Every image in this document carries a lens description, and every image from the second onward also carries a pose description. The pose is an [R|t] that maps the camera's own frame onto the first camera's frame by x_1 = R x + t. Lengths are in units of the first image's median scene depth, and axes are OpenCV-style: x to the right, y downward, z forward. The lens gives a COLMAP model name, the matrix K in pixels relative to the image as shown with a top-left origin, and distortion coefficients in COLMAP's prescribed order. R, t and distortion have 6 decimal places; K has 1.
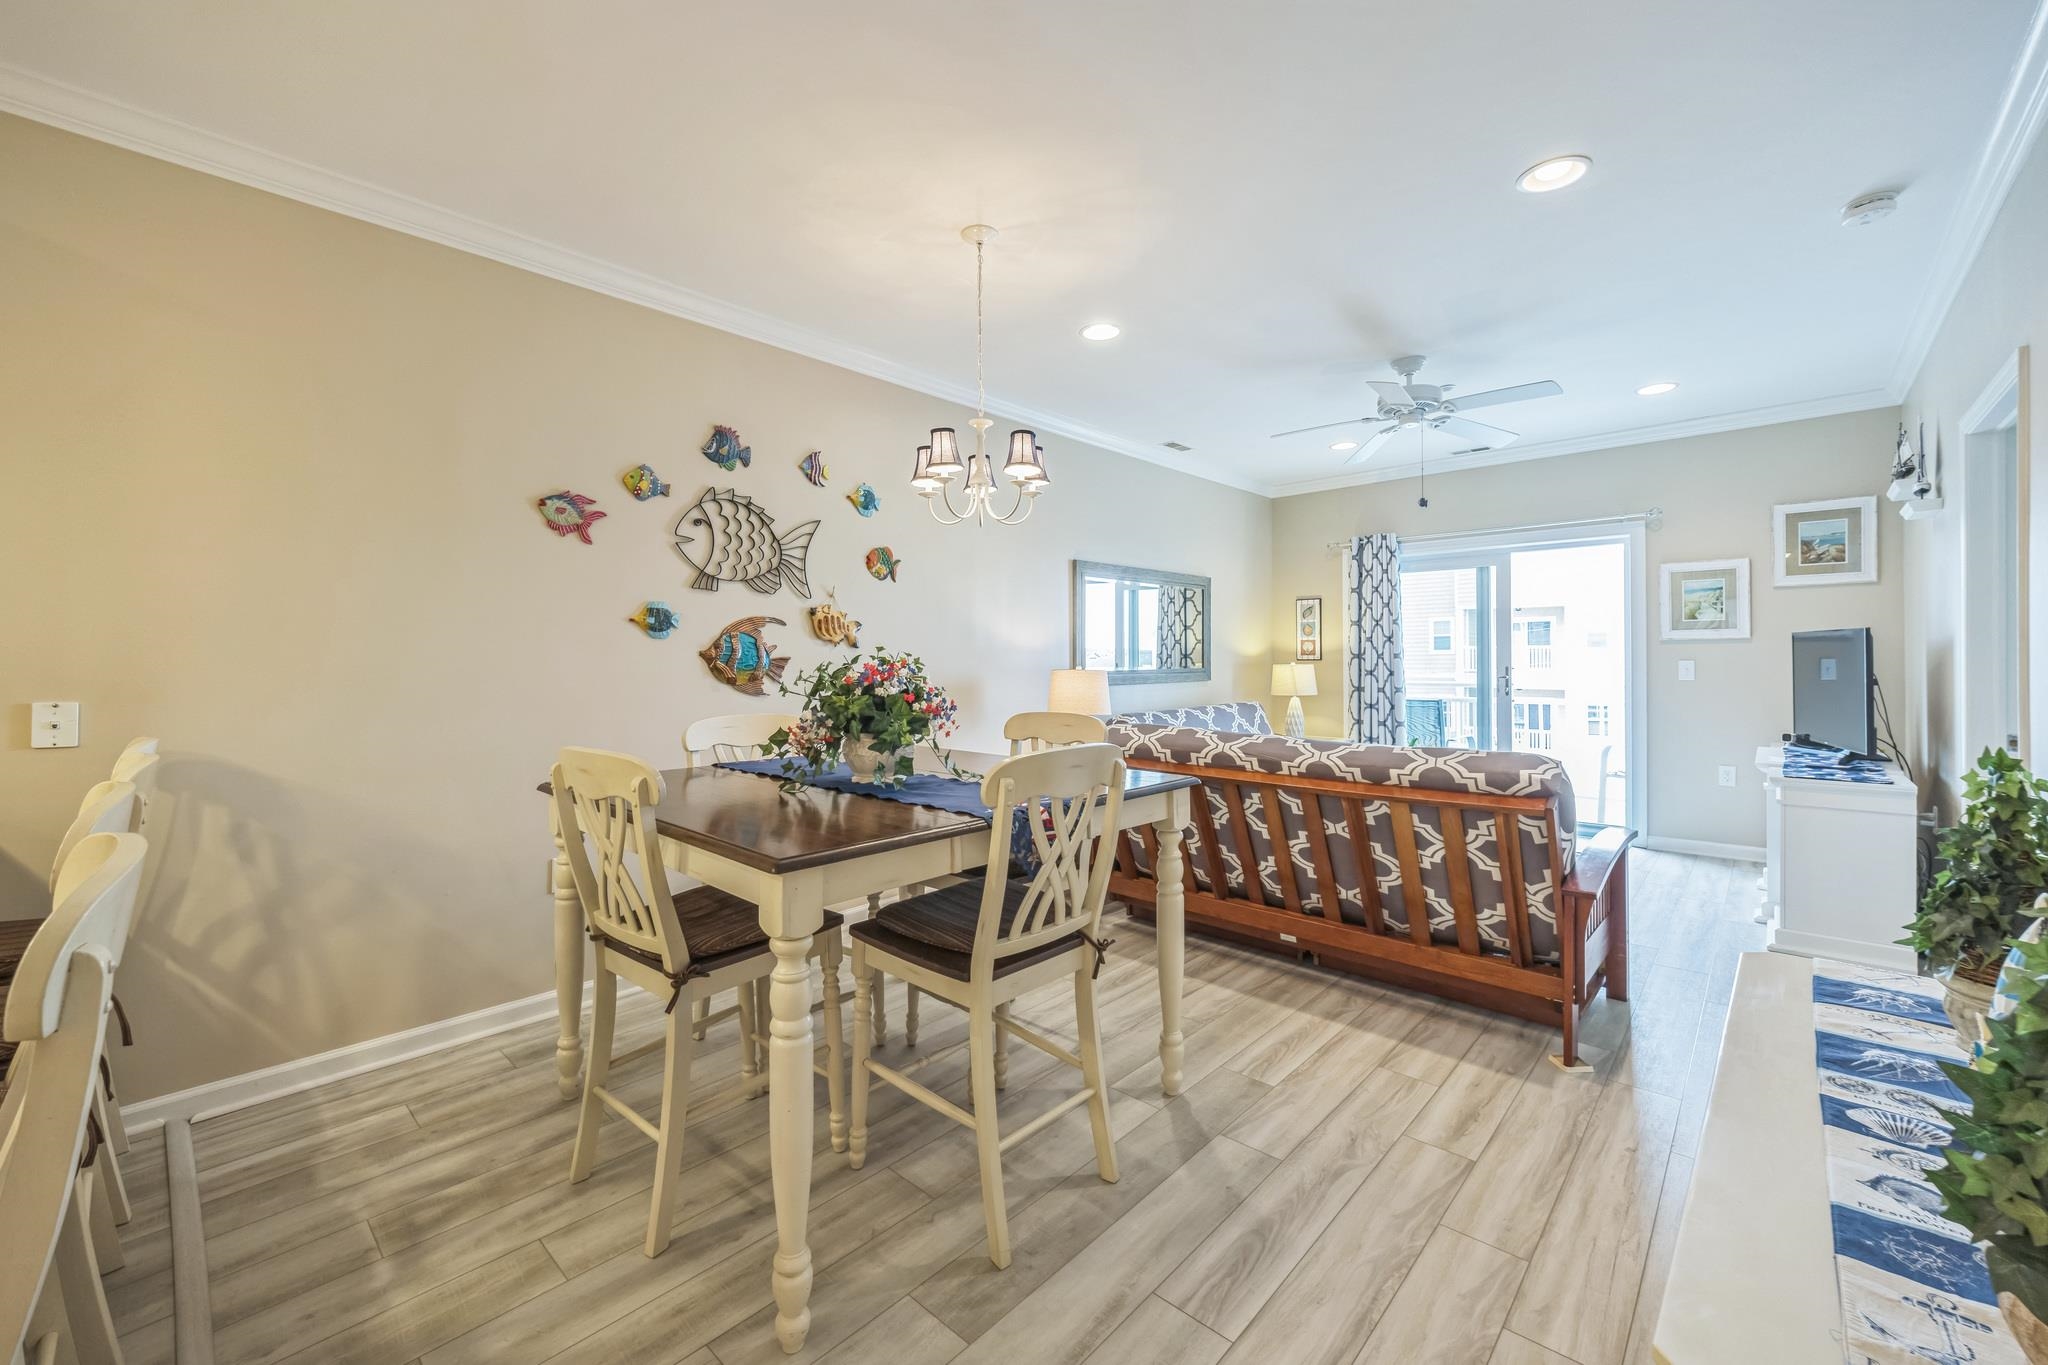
lens RADIAL K [[817.9, 0, 1005.3], [0, 817.9, 656.5], [0, 0, 1]] dist [-0.002946, -0.000297]
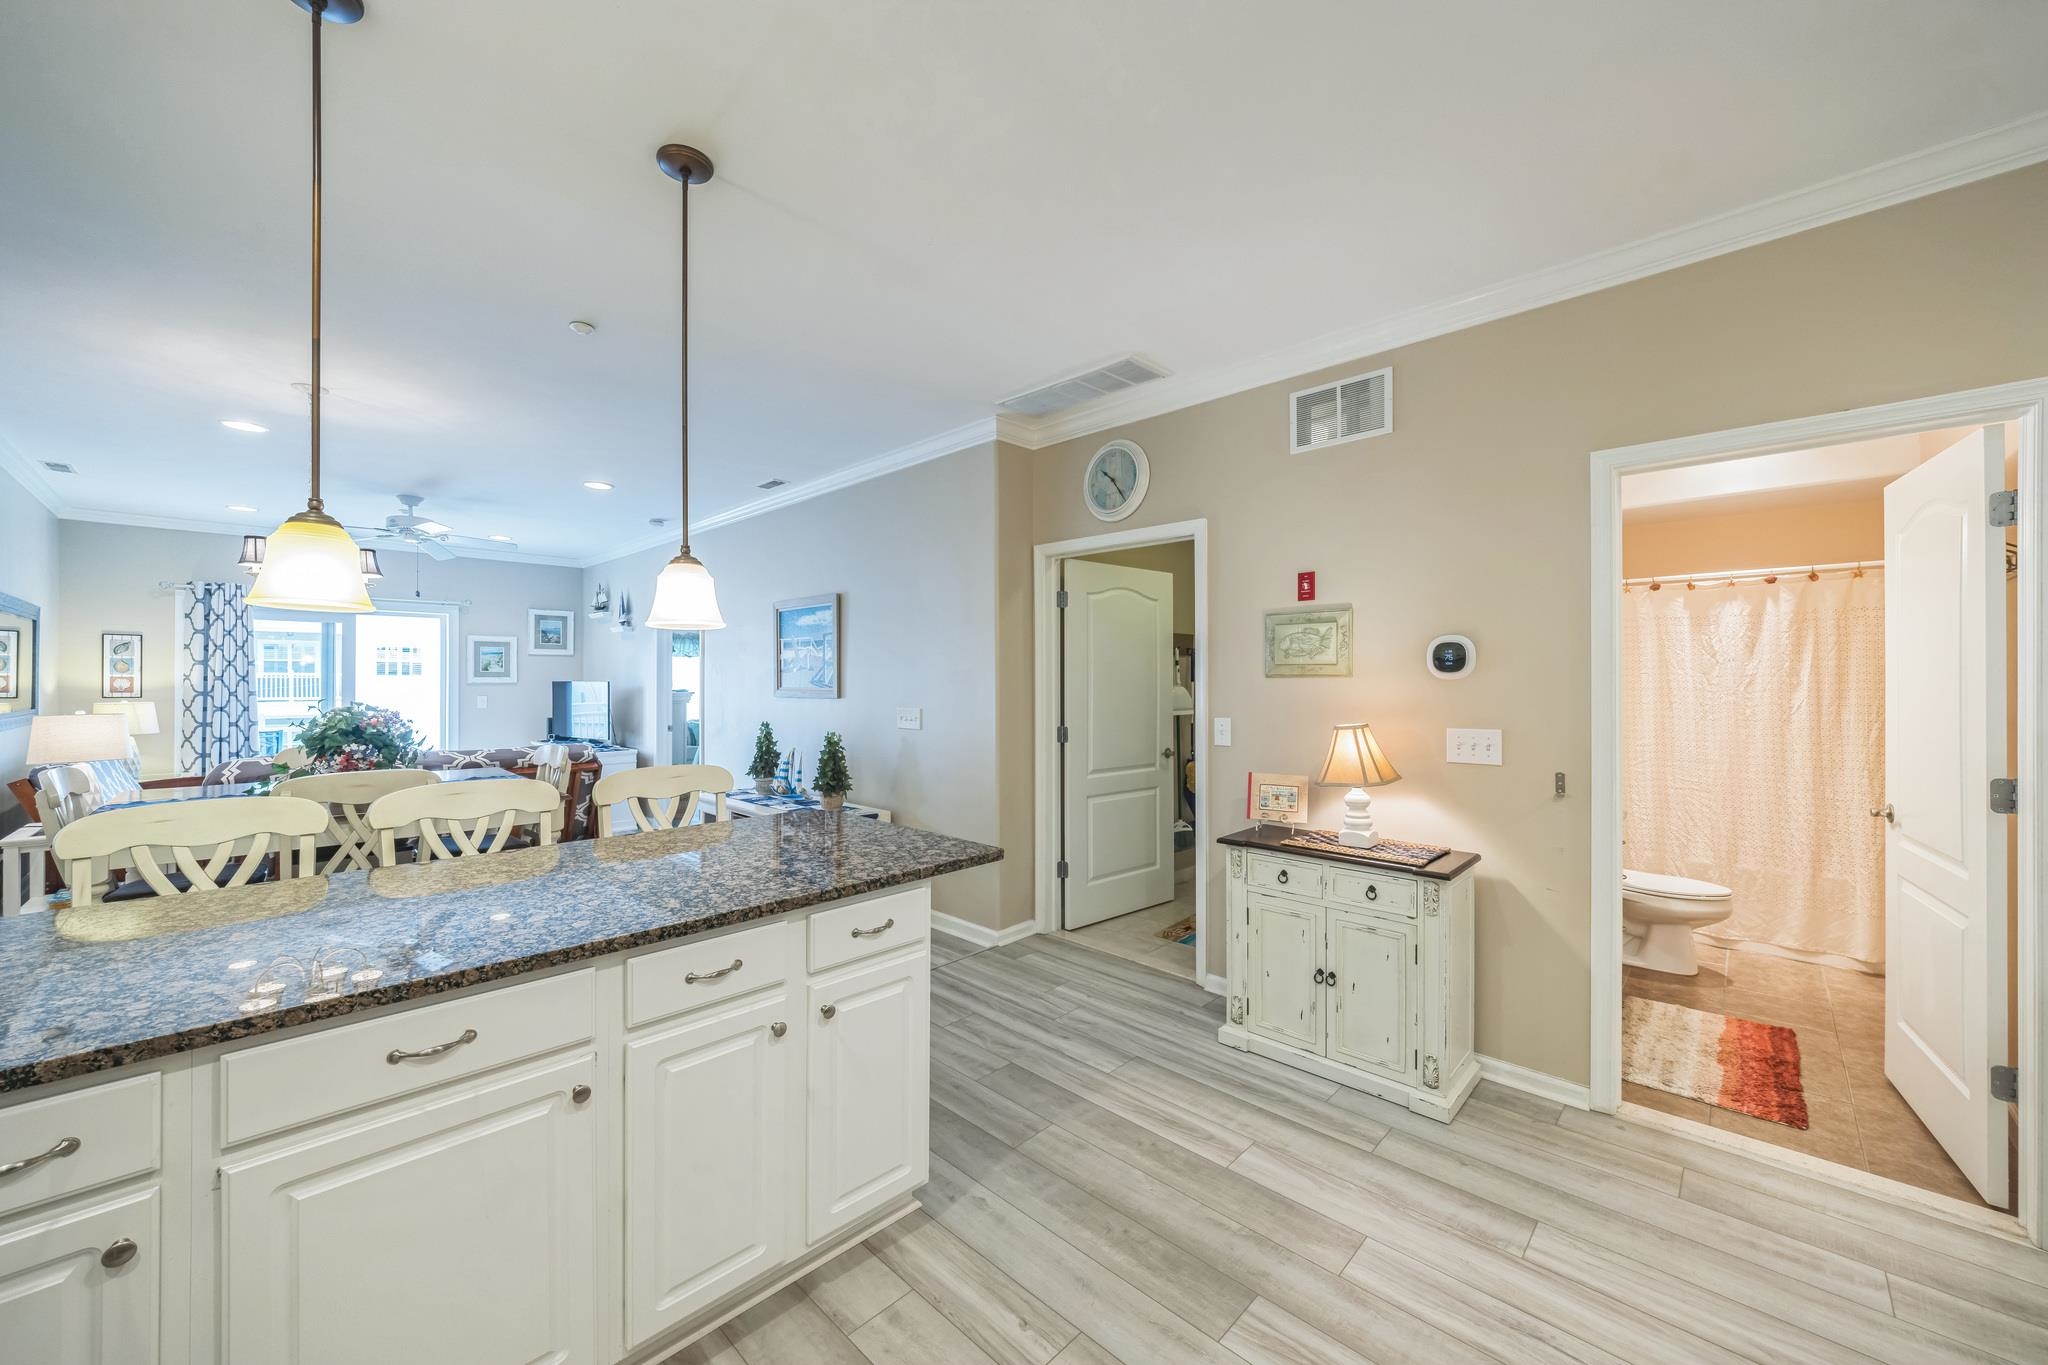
lens RADIAL K [[768.7, 0, 1020.3], [0, 768.7, 680.3], [0, 0, 1]] dist [-0.002265, -0.000286]
pose [[0.012632, 0.007041, 0.999895, -1.069367], [-0.005312, 0.999962, -0.006974, -0.032148], [-0.999906, -0.005223, 0.012669, -0.148320]]
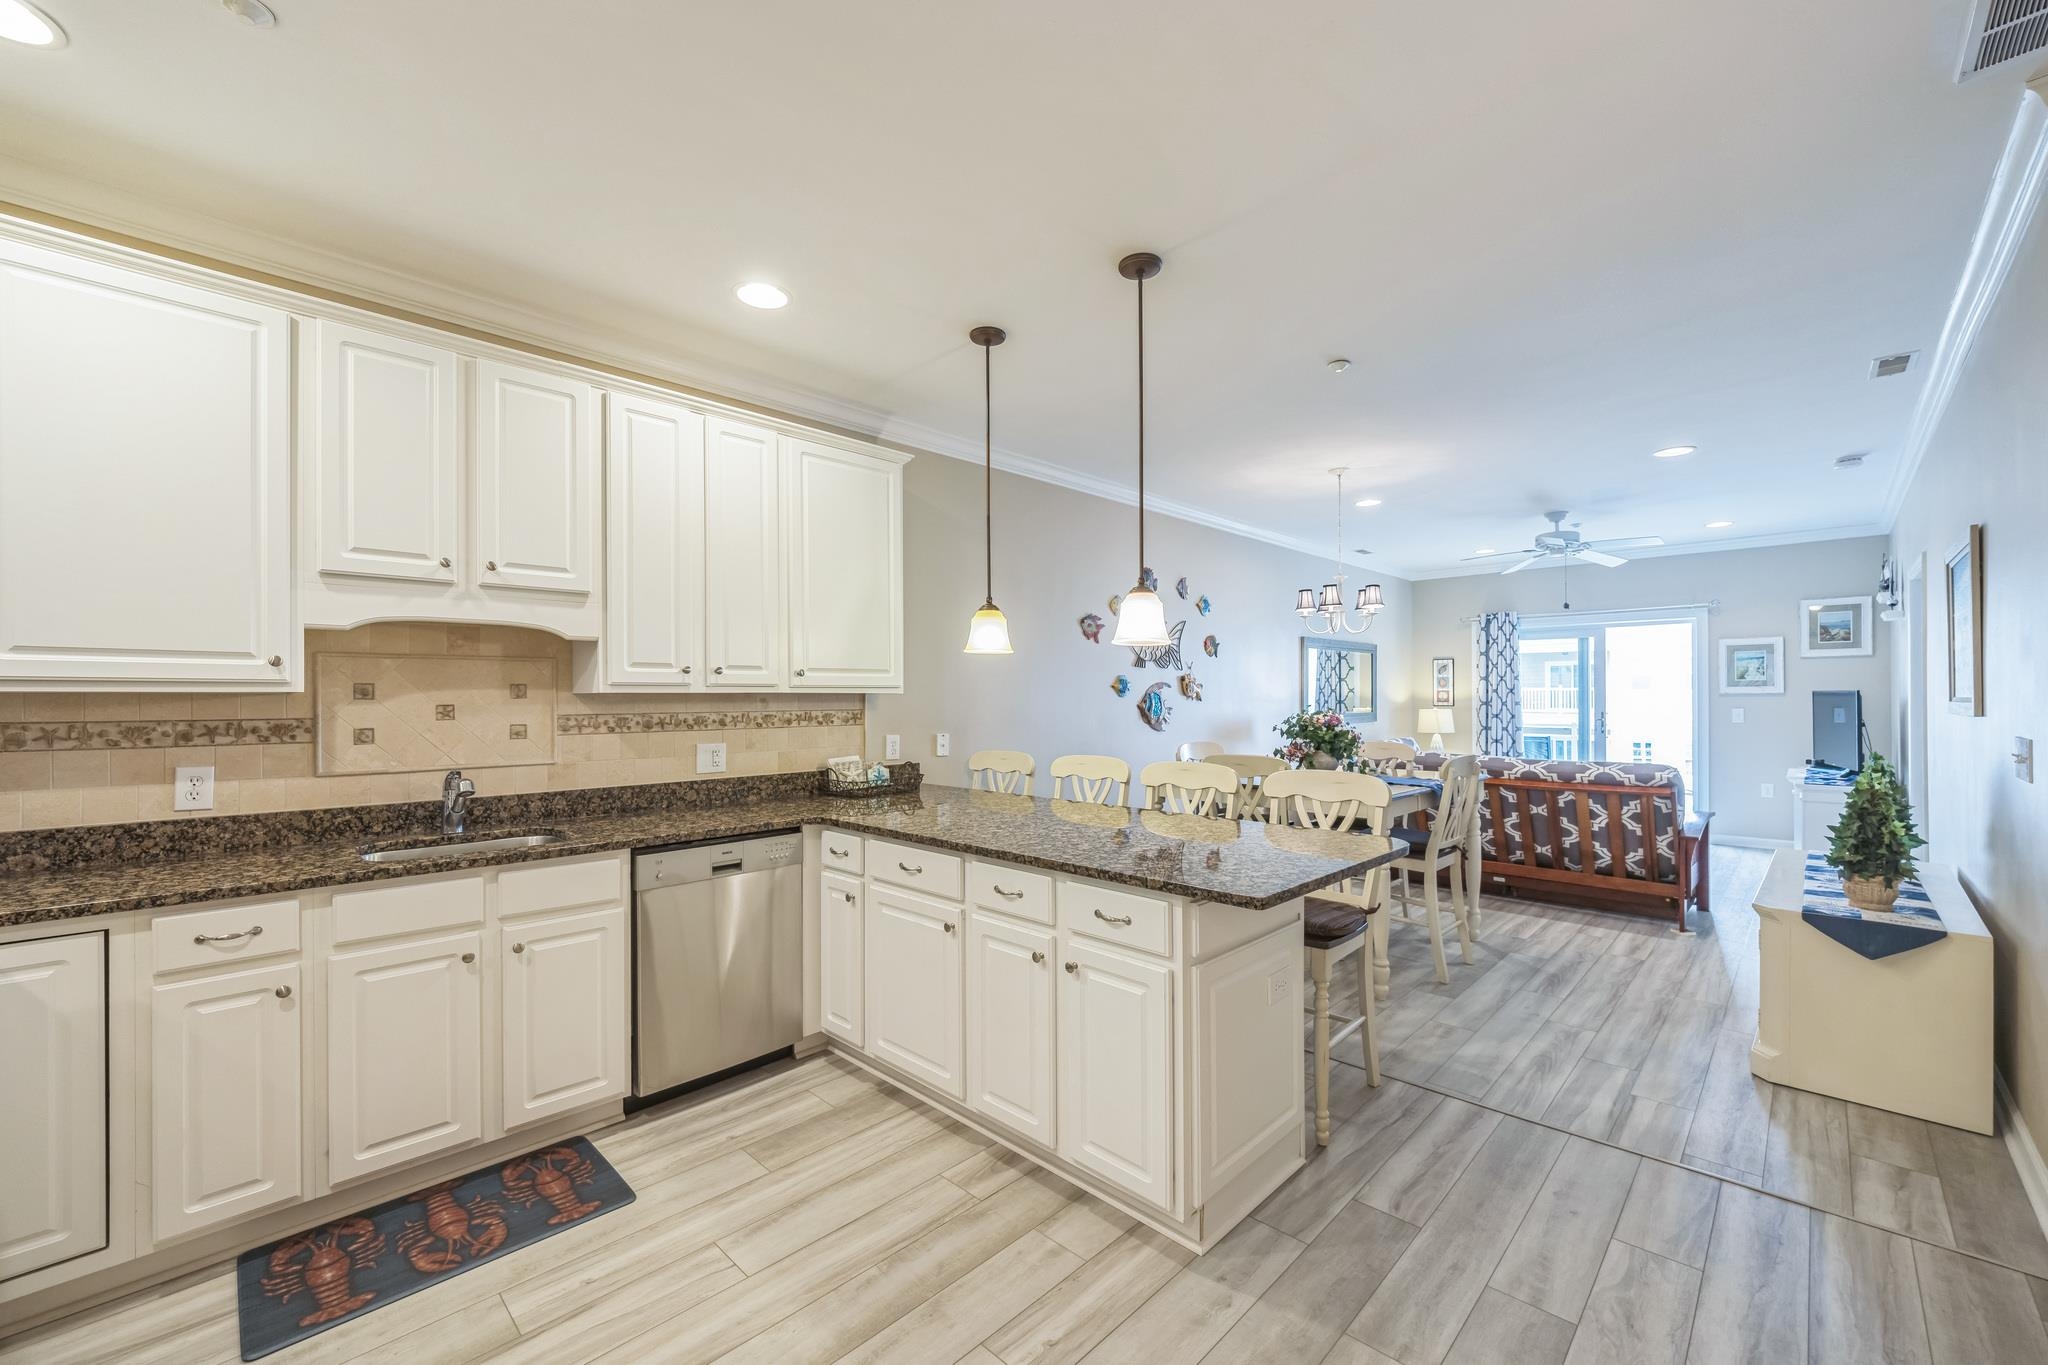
lens RADIAL K [[817.9, 0, 1021.6], [0, 817.9, 691.1], [0, 0, 1]] dist [-0.002946, -0.000297]
pose [[0.999883, 0.001749, -0.015173, -0.585855], [-0.001799, 0.999993, -0.003289, -0.027793], [0.015168, 0.003316, 0.999879, -0.656555]]
